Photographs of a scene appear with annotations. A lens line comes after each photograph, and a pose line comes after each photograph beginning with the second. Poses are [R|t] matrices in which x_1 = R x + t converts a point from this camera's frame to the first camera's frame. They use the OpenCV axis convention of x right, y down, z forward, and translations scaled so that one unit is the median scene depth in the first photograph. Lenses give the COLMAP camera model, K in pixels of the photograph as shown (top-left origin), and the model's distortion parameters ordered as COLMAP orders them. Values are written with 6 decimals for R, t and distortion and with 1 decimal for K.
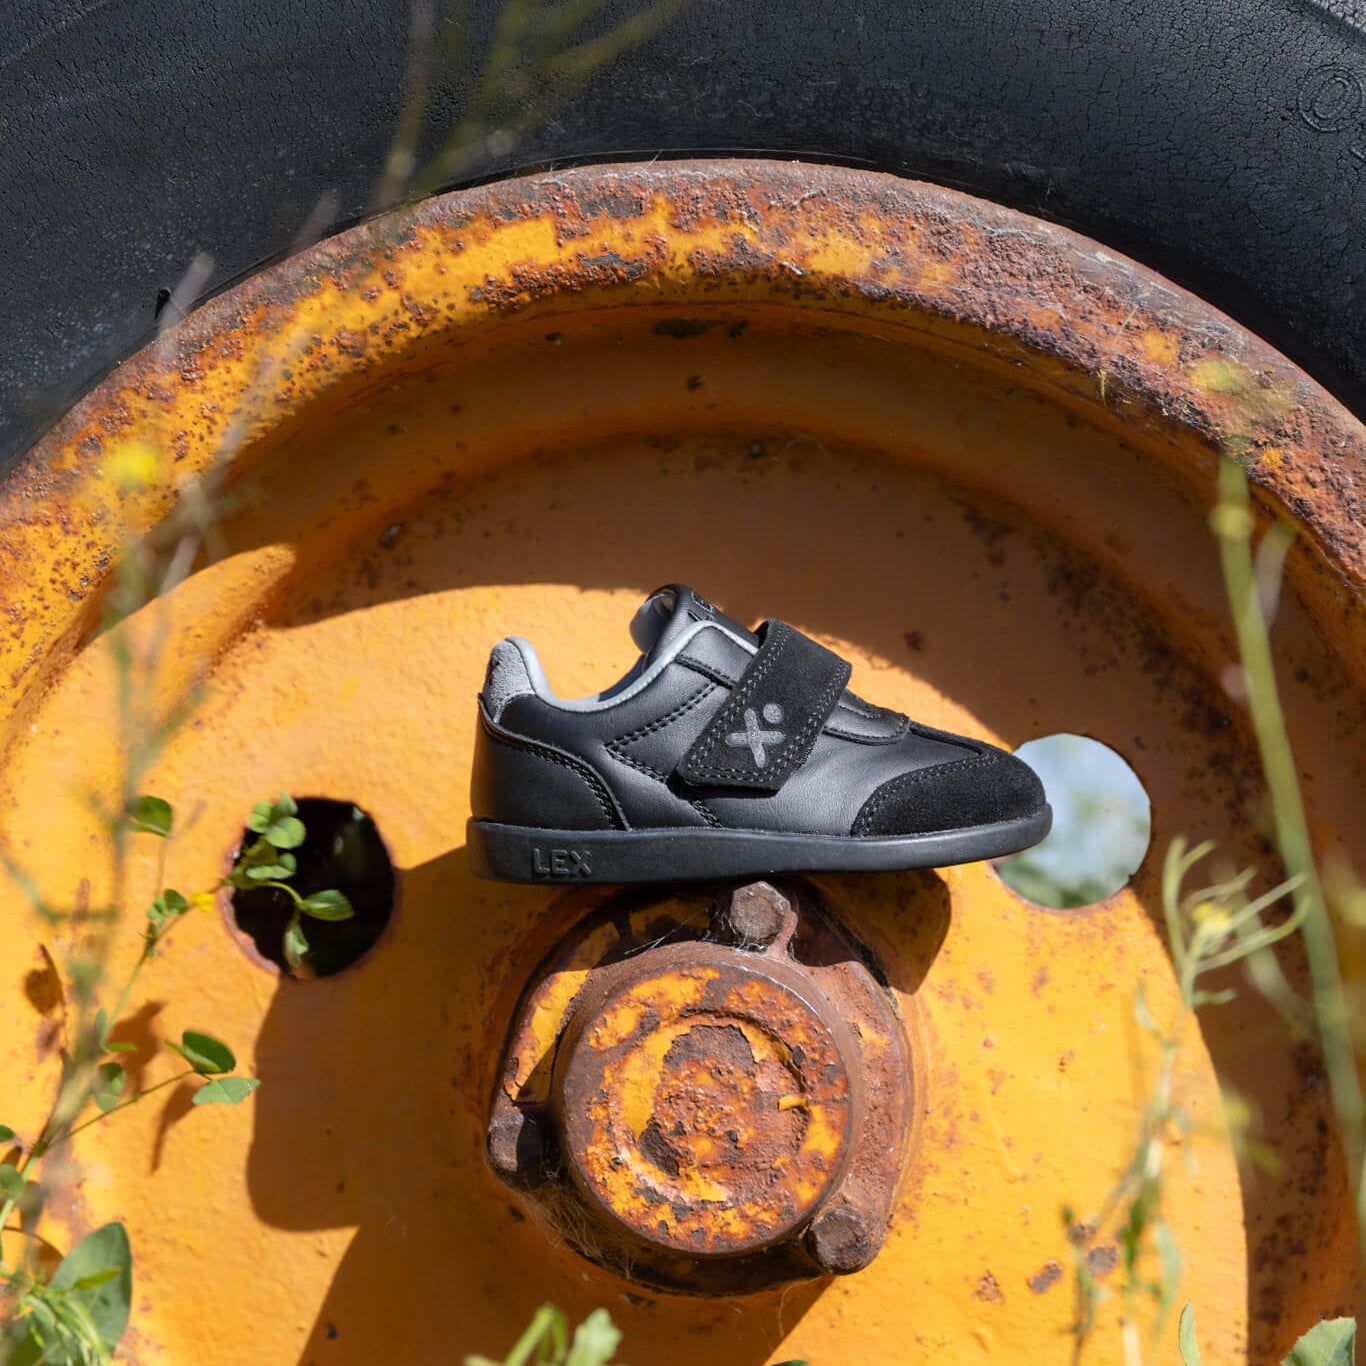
lens RADIAL K [[3612.1, 0, 683.0], [0, 3612.1, 683.0], [0, 0, 1]] dist [0.012443, 0.072765]
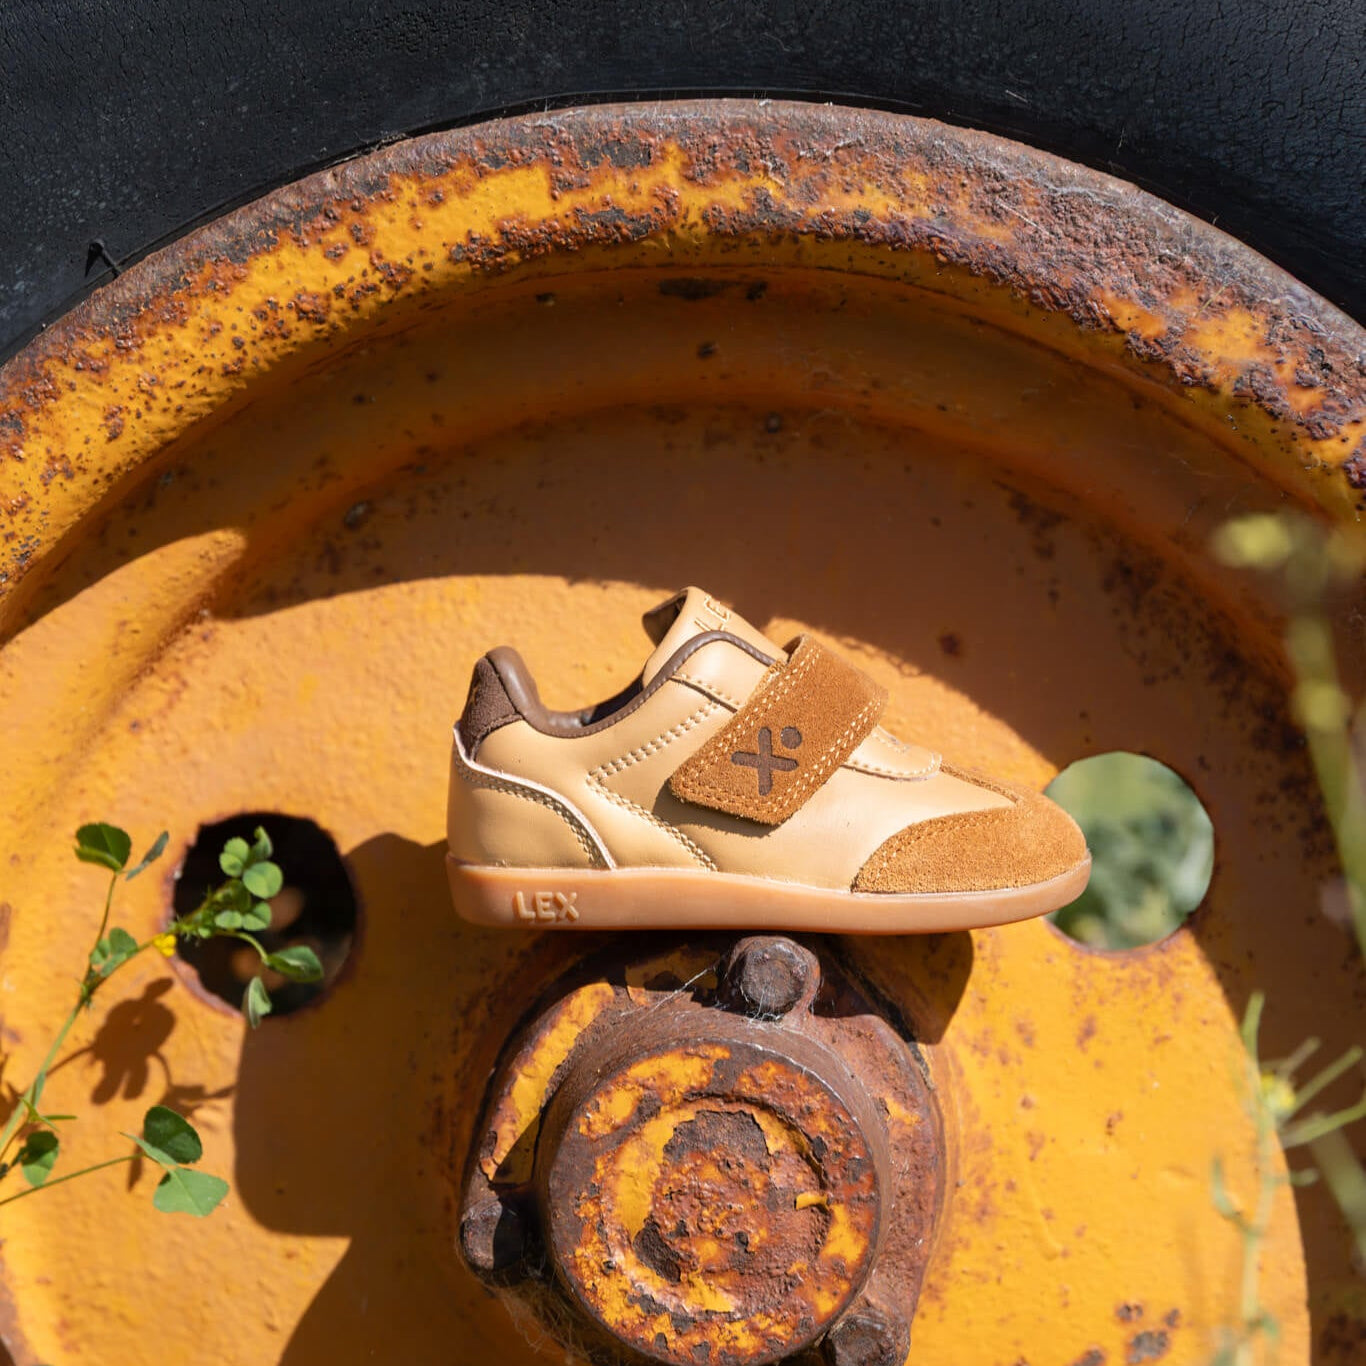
lens RADIAL K [[3612.1, 0, 683.0], [0, 3612.1, 683.0], [0, 0, 1]] dist [0.012443, 0.072765]
pose [[0.999863, 0.013193, 0.009987, -0.010501], [-0.013719, 0.998414, 0.054592, -0.052954], [-0.009251, -0.054722, 0.998459, 0.130235]]
